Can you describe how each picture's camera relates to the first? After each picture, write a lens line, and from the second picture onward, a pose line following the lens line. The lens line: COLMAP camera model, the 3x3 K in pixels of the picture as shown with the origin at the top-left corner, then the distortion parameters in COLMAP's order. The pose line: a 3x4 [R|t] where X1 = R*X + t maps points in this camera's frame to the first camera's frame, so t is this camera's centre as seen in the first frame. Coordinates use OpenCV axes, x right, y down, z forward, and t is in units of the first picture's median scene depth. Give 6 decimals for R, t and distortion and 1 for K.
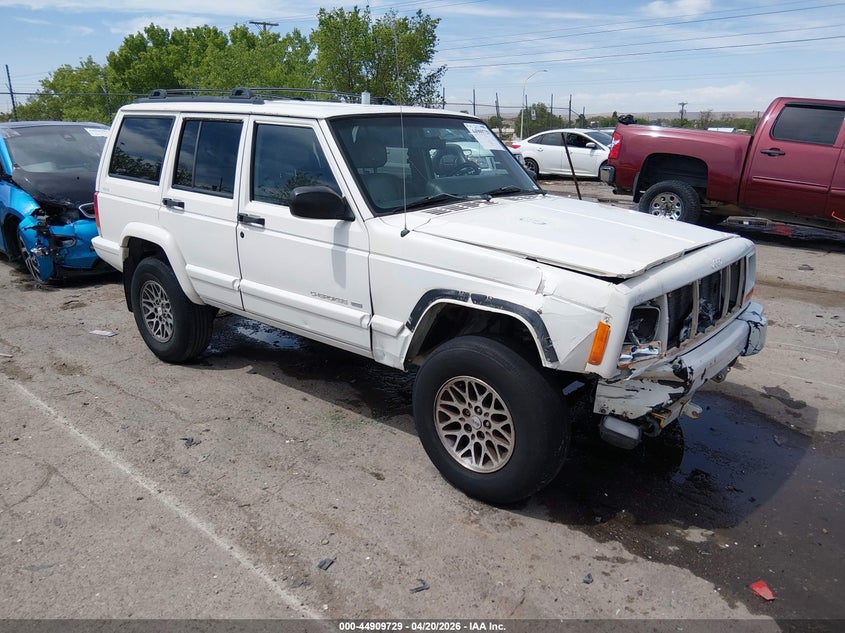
lens RADIAL K [[630.0, 0, 422.5], [0, 630.0, 316.5], [0, 0, 1]] dist [0.053477, -0.103072]
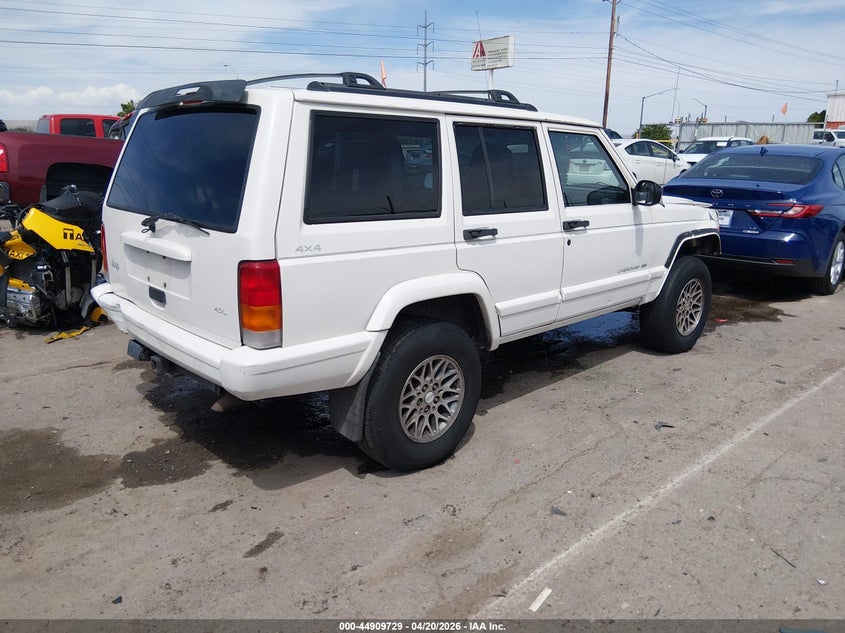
lens RADIAL K [[676.4, 0, 410.0], [0, 676.4, 302.9], [0, 0, 1]] dist [-0.009669, -0.008032]
pose [[0.118740, -0.256274, 0.959283, -1.347004], [0.265303, 0.939182, 0.218065, -0.335354], [-0.956826, 0.228608, 0.179508, 1.063430]]
